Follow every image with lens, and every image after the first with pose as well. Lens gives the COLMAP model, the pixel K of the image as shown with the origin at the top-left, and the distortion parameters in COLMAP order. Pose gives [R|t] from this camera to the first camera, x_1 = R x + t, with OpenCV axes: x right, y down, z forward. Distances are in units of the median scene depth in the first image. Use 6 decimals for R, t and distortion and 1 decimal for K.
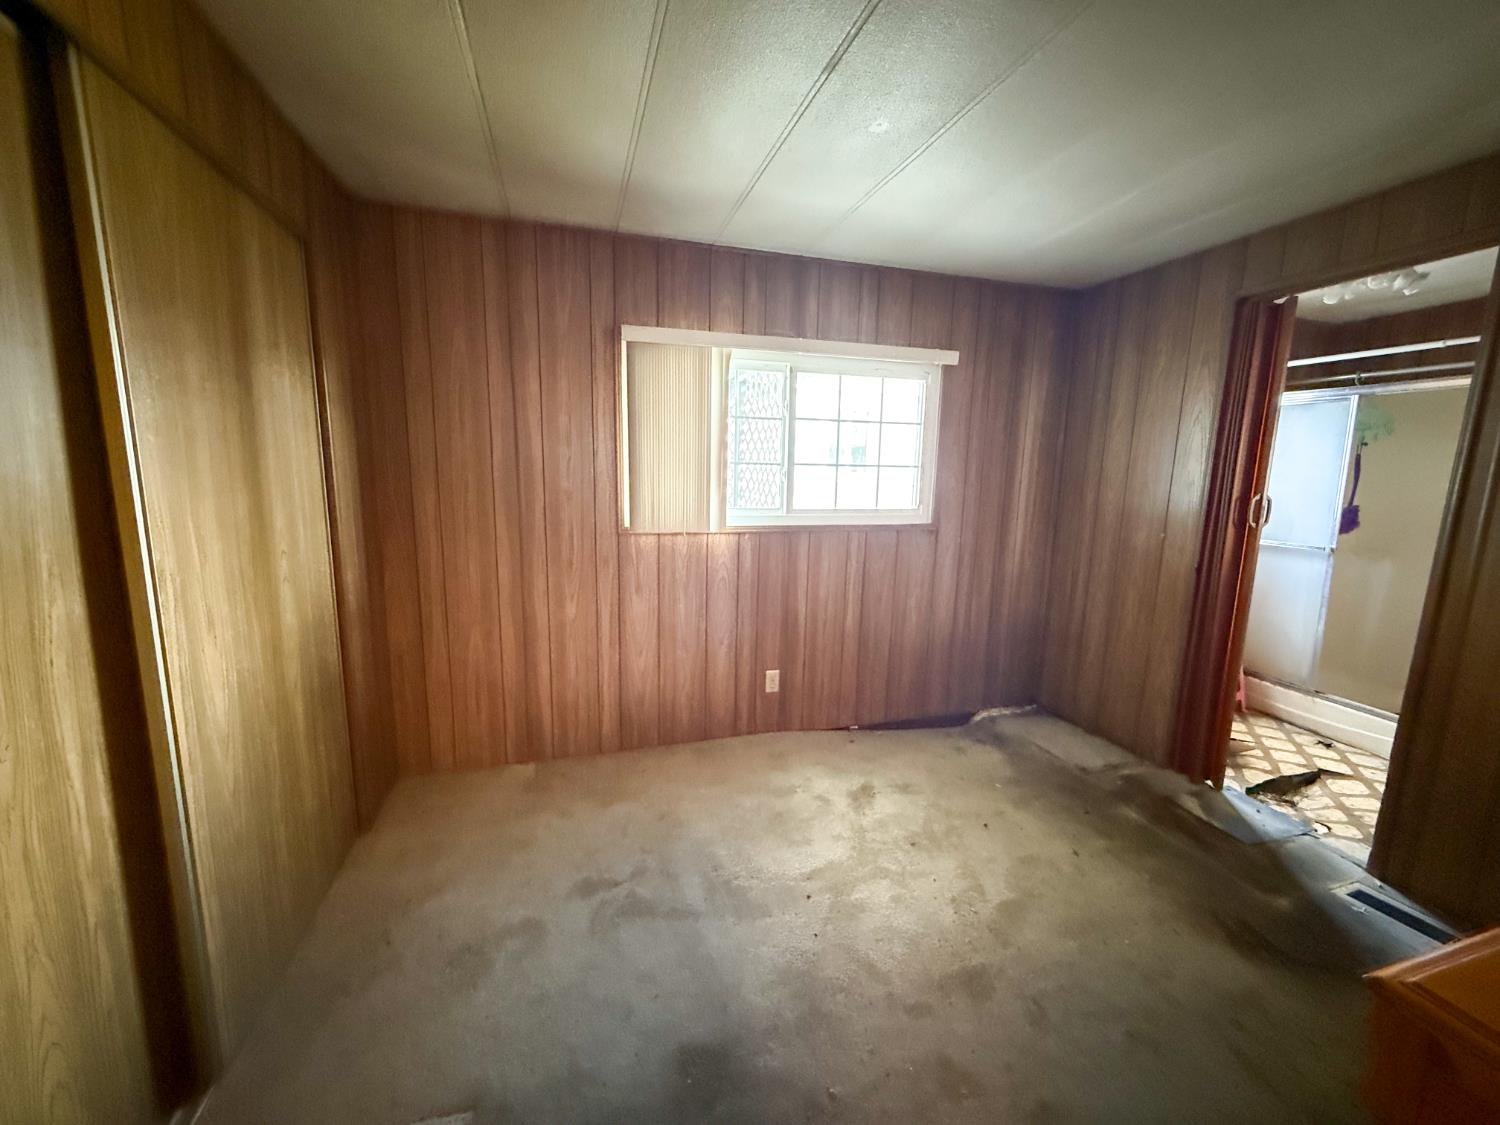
lens RADIAL K [[596.0, 0, 750.0], [0, 596.0, 562.5], [0, 0, 1]] dist [-0.000502, -0.000131]
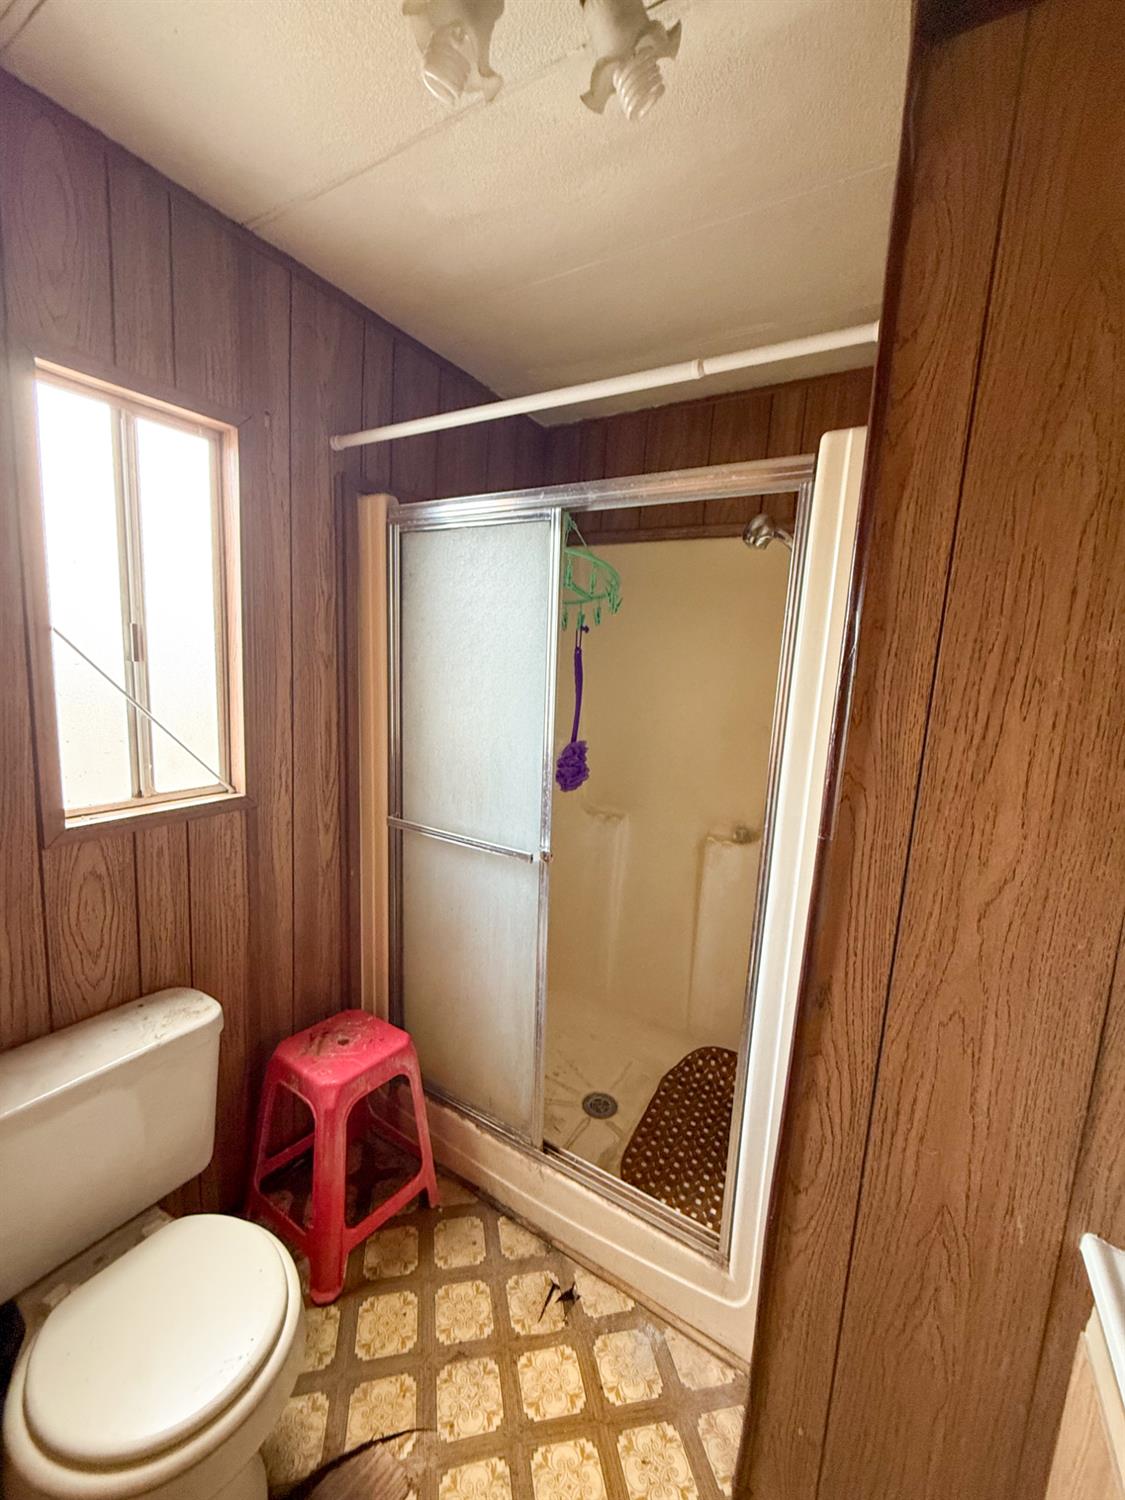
lens RADIAL K [[596.0, 0, 562.5], [0, 596.0, 750.0], [0, 0, 1]] dist [-0.000502, -0.000131]
pose [[0.741401, -0.063403, 0.668060, 0.655229], [0.067703, 0.997514, 0.019535, -0.101486], [-0.667638, 0.030746, 0.743851, 0.620519]]
